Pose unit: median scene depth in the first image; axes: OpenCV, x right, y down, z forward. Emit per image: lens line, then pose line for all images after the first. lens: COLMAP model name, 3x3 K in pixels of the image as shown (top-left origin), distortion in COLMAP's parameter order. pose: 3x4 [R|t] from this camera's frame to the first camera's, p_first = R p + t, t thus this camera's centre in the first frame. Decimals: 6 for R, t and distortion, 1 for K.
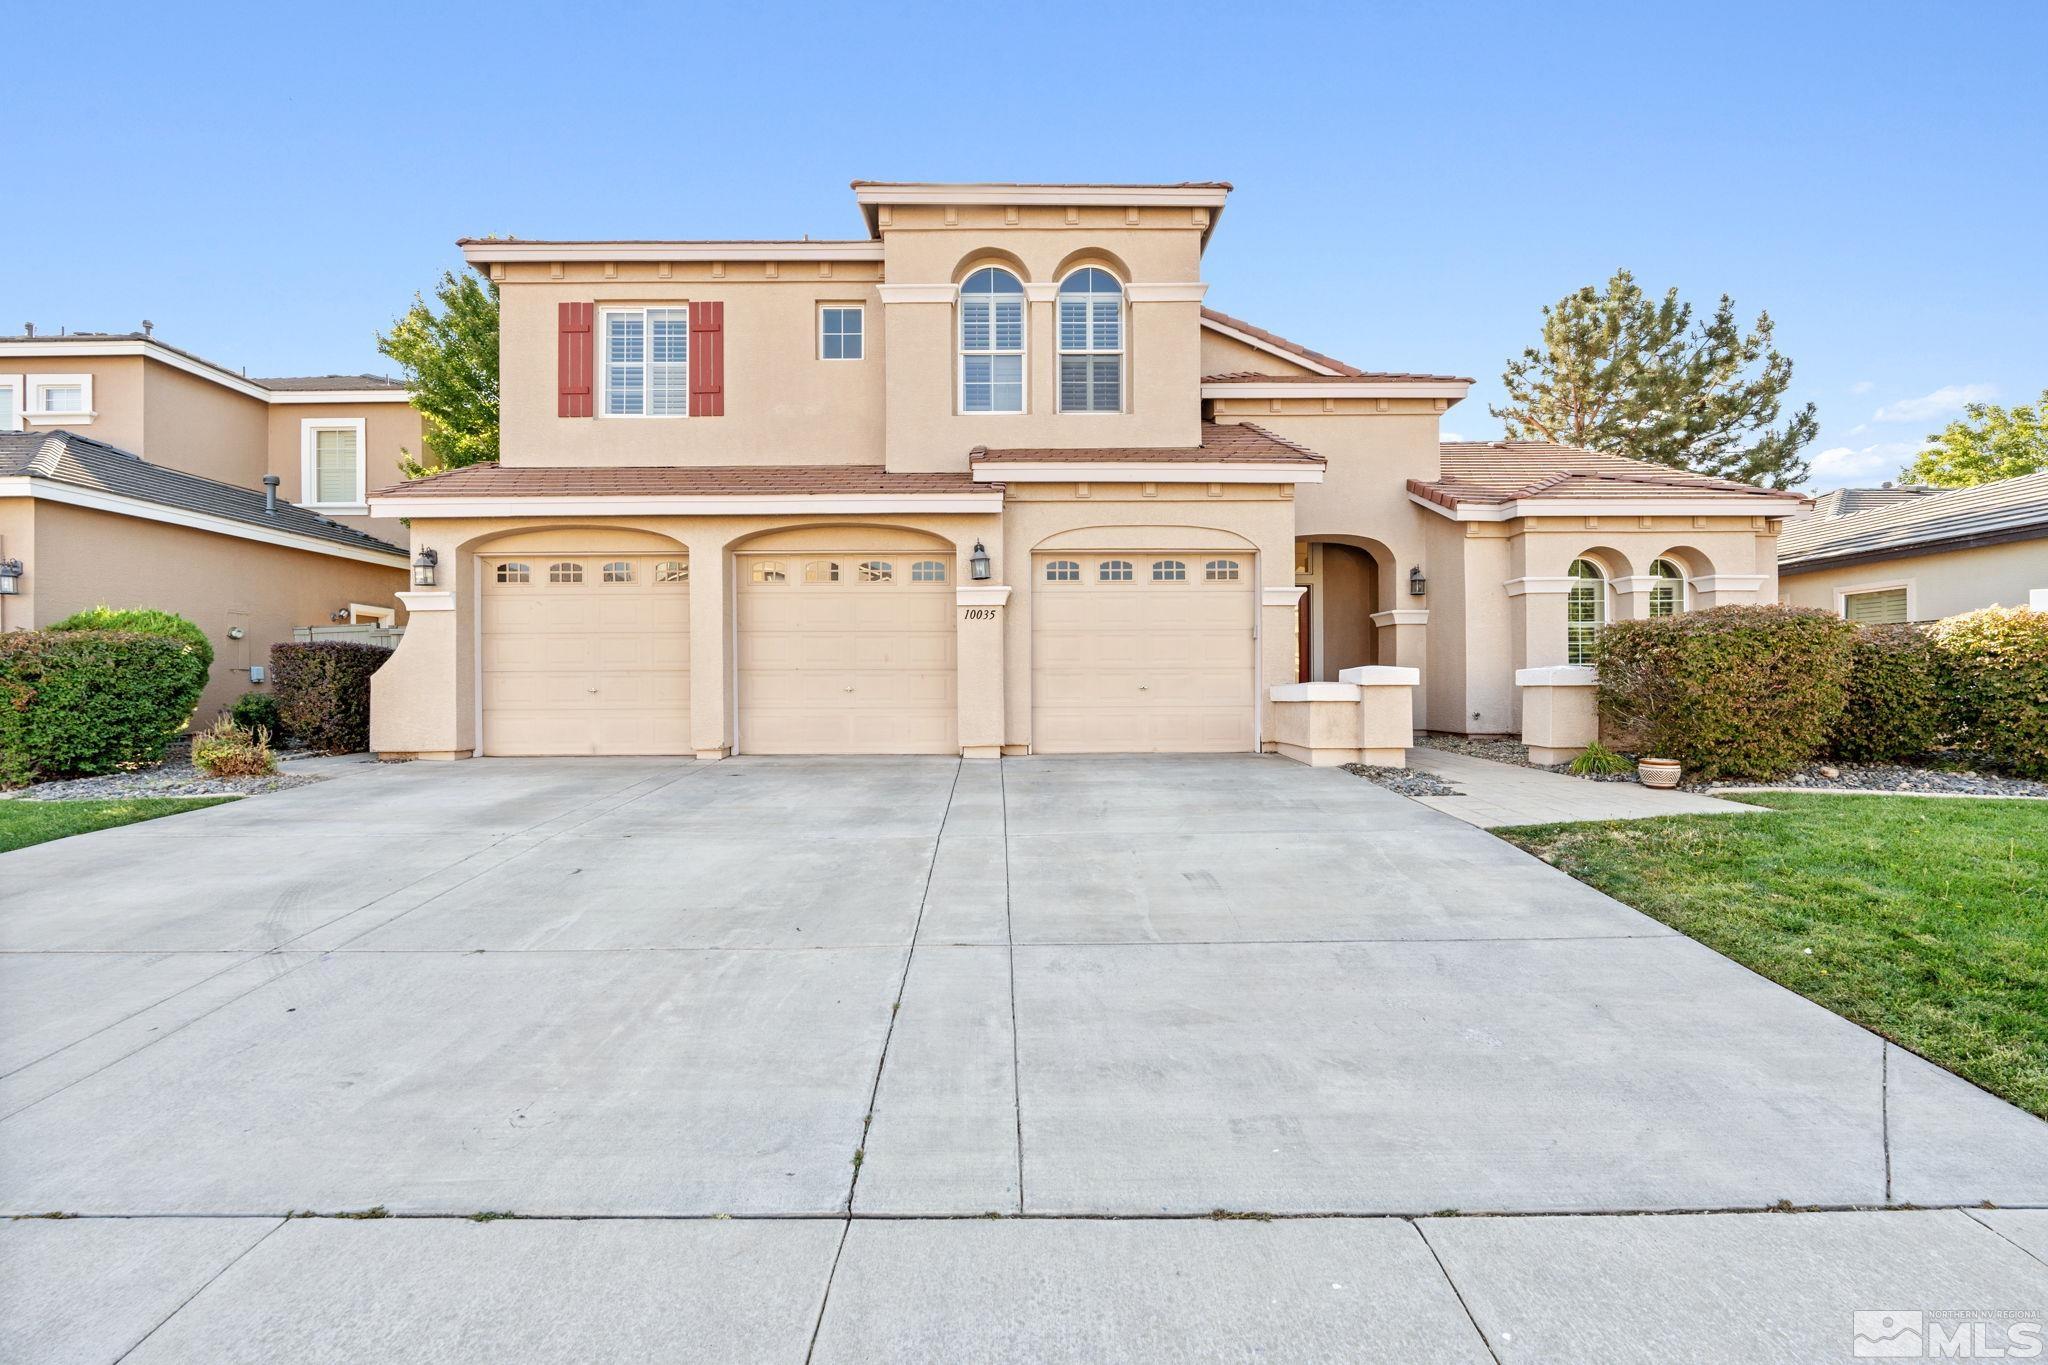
lens RADIAL K [[896.2, 0, 1015.8], [0, 896.2, 677.5], [0, 0, 1]] dist [-0.004519, 0.000442]
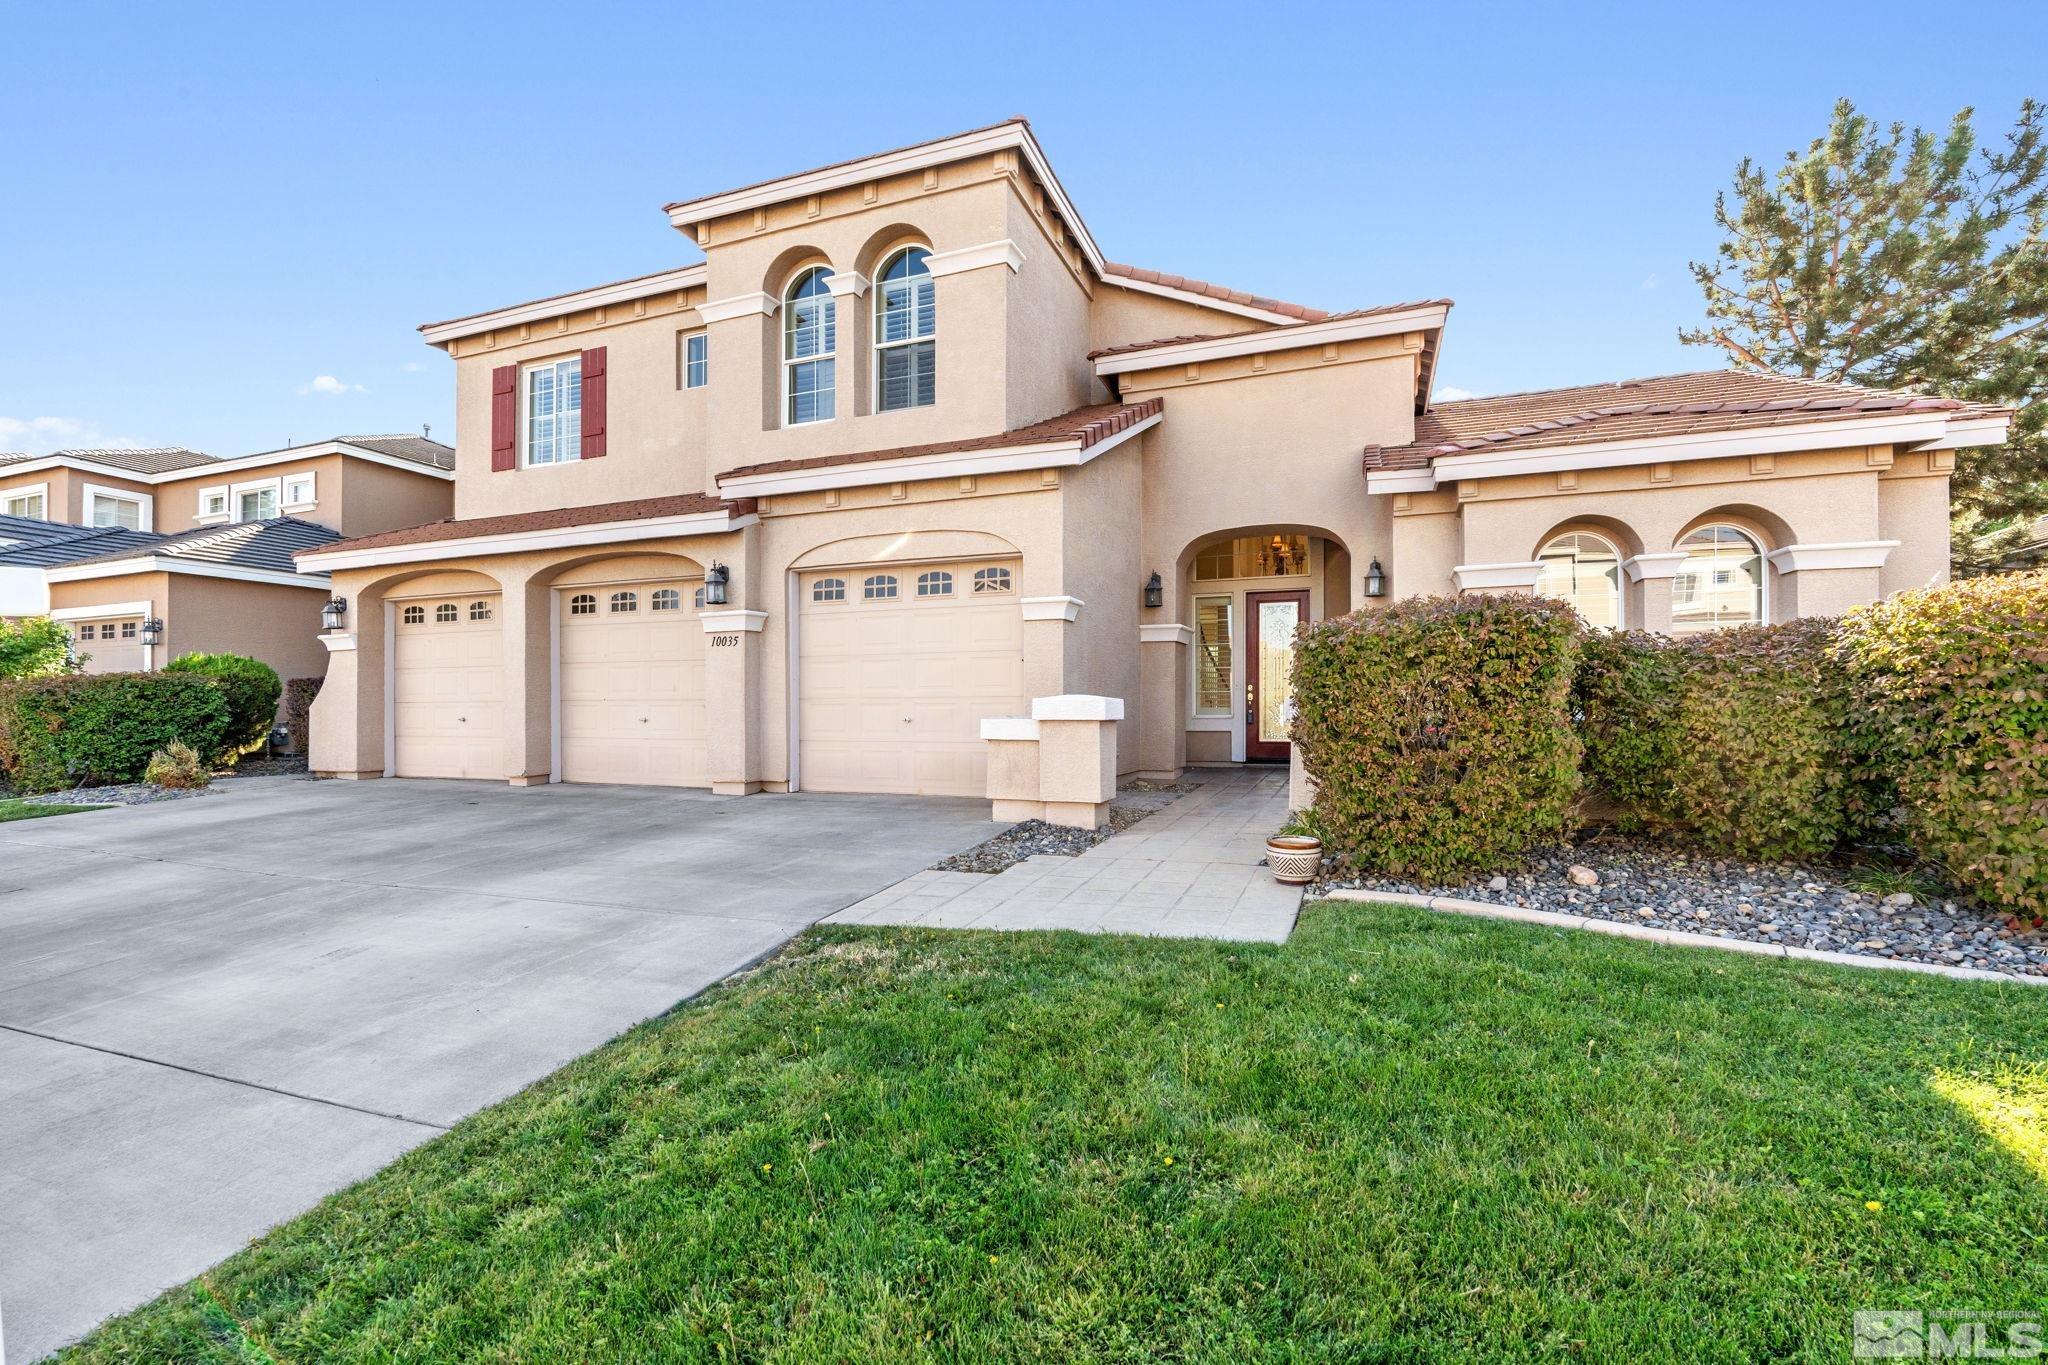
lens RADIAL K [[896.2, 0, 1025.1], [0, 896.2, 700.0], [0, 0, 1]] dist [-0.004519, 0.000442]
pose [[0.930276, -0.002382, -0.366853, 0.534243], [0.003871, 0.999987, 0.003322, -0.009232], [0.366841, -0.004510, 0.930273, 0.217731]]
